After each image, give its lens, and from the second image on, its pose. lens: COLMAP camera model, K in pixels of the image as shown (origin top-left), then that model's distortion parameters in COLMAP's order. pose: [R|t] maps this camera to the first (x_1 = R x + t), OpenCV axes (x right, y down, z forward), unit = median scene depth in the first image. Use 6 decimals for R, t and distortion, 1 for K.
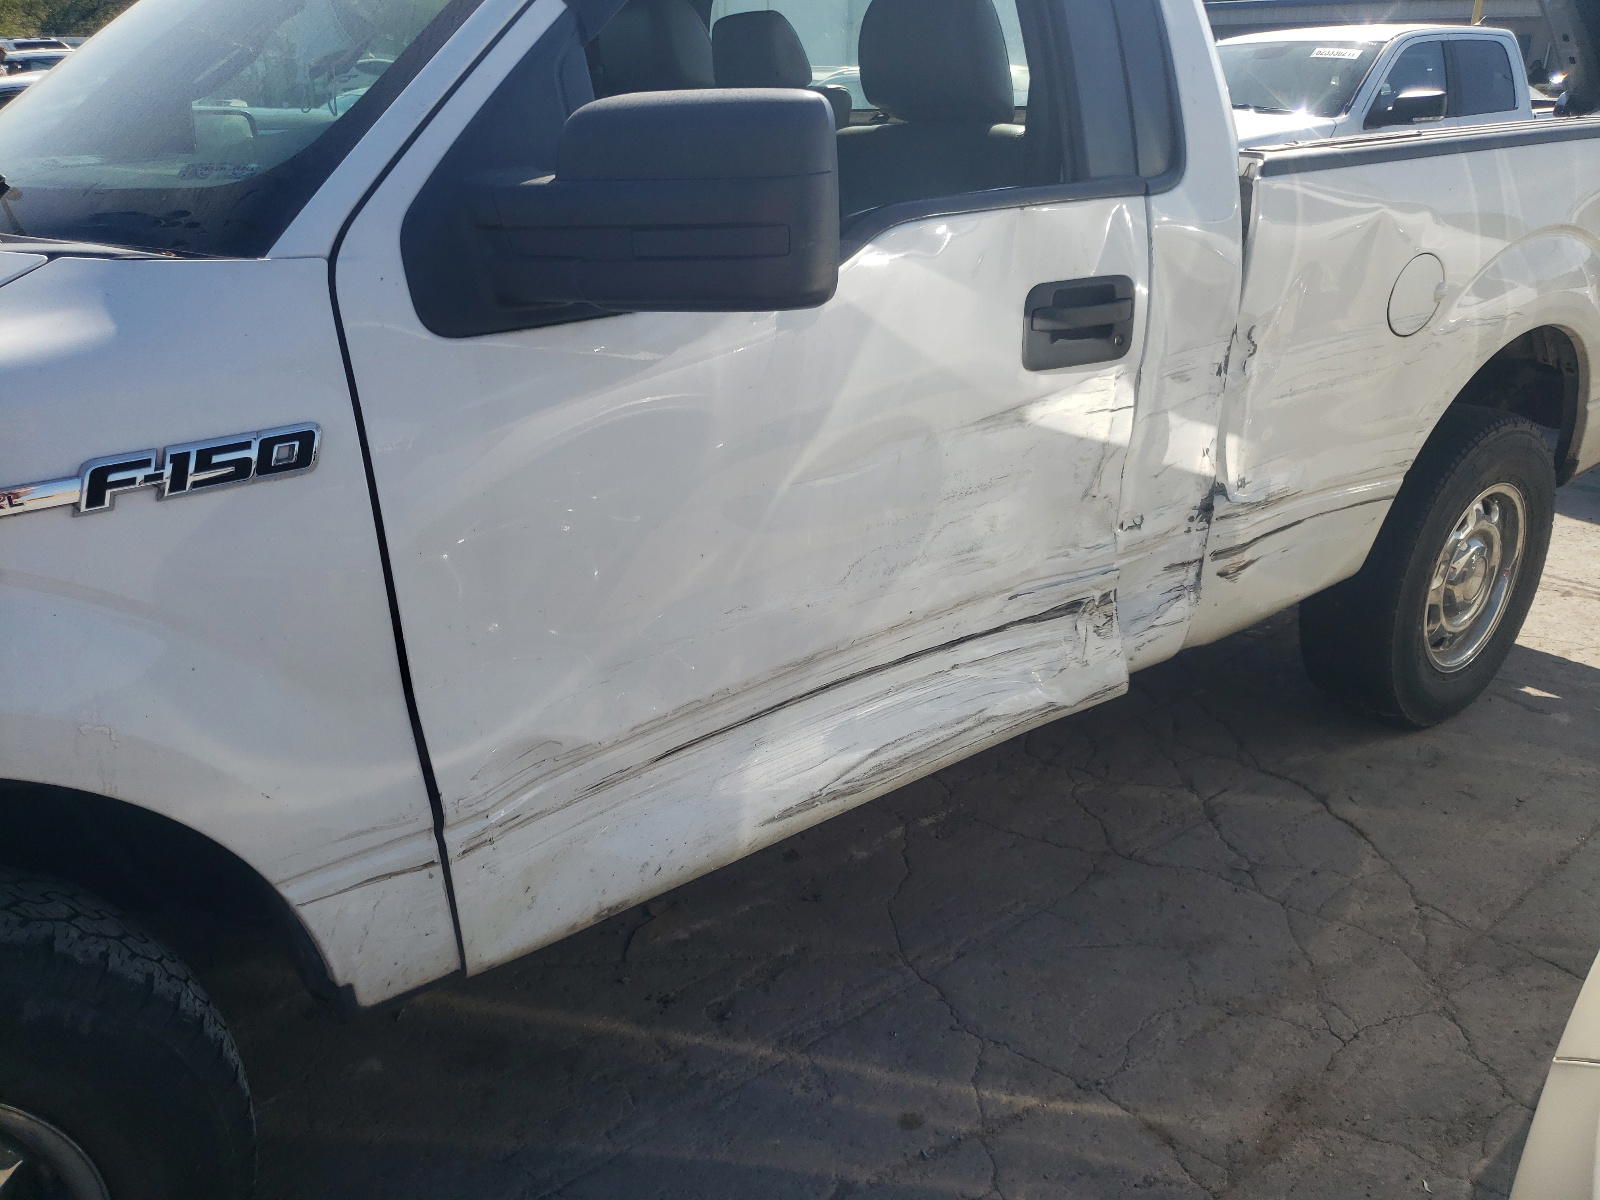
lens RADIAL K [[1236.9, 0, 815.1], [0, 1236.9, 601.3], [0, 0, 1]] dist [0.014258, -0.000751]
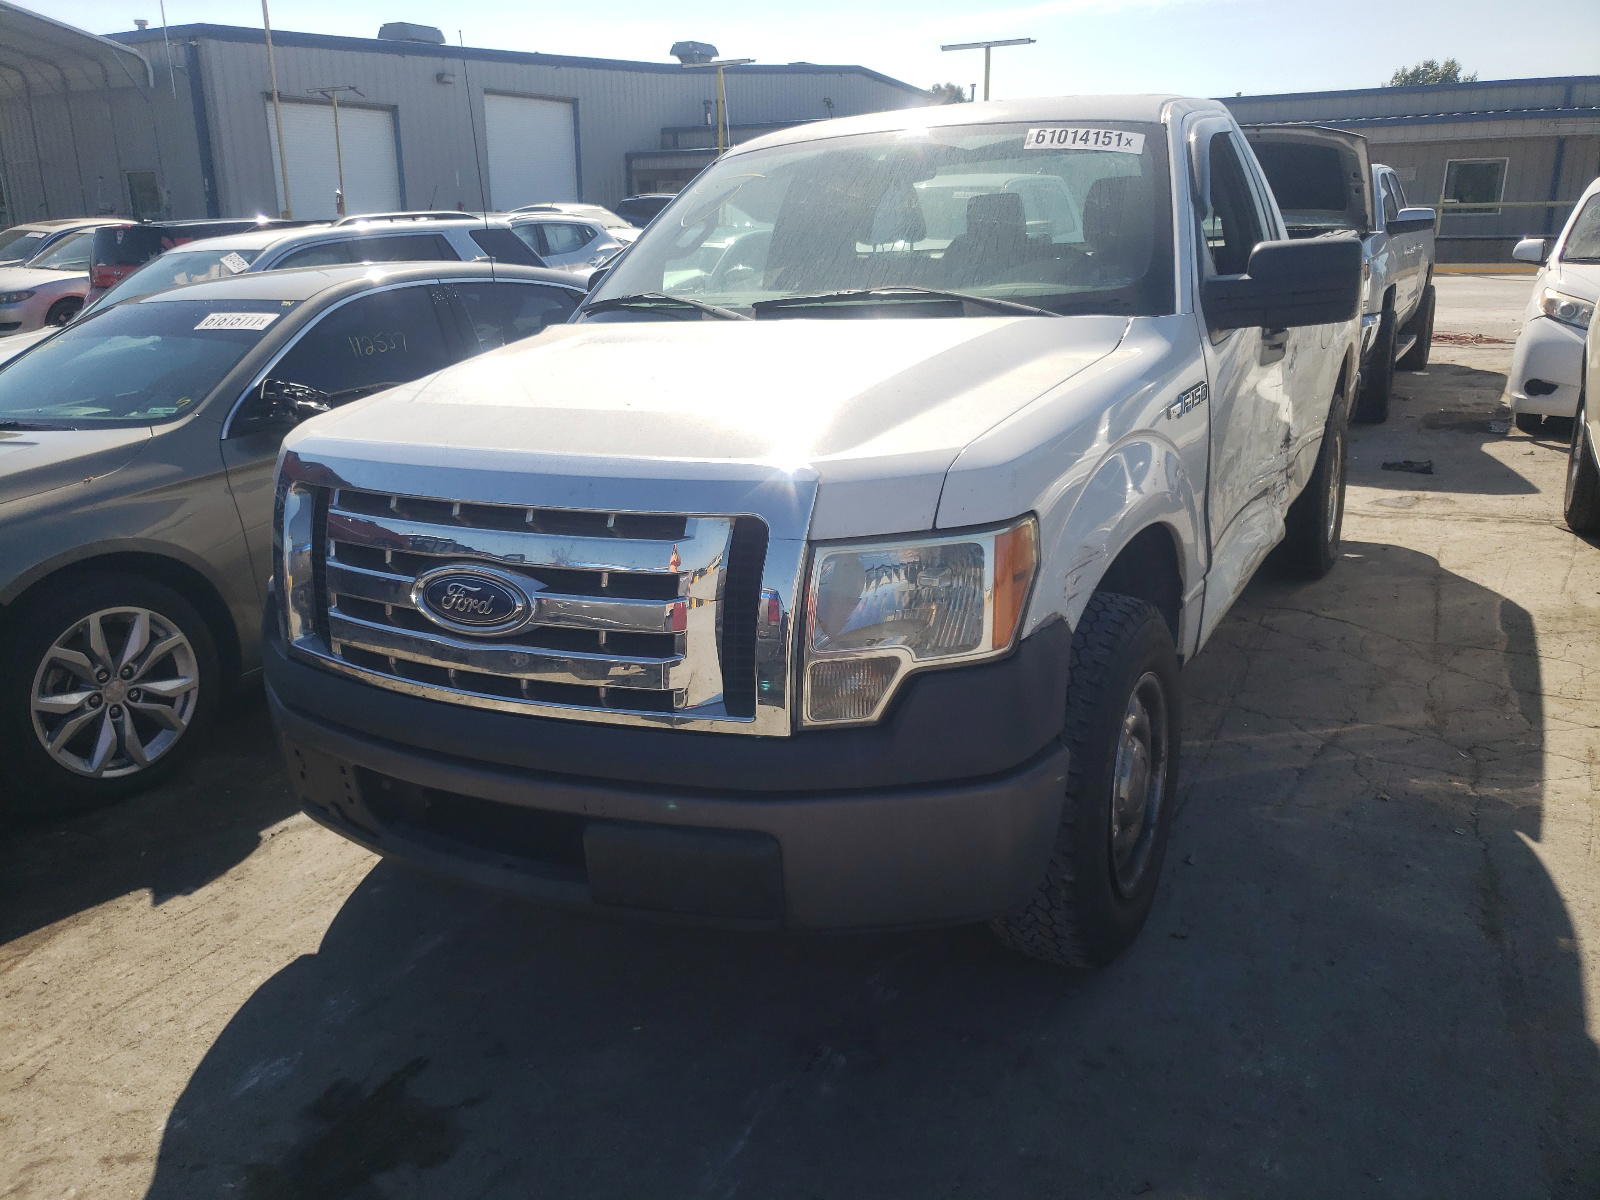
lens RADIAL K [[1236.9, 0, 815.1], [0, 1236.9, 601.3], [0, 0, 1]] dist [0.014258, -0.000751]
pose [[0.916256, -0.151043, 0.371027, -1.242800], [0.186059, 0.980690, -0.060242, 0.166753], [-0.354764, 0.124230, 0.926666, -0.534888]]
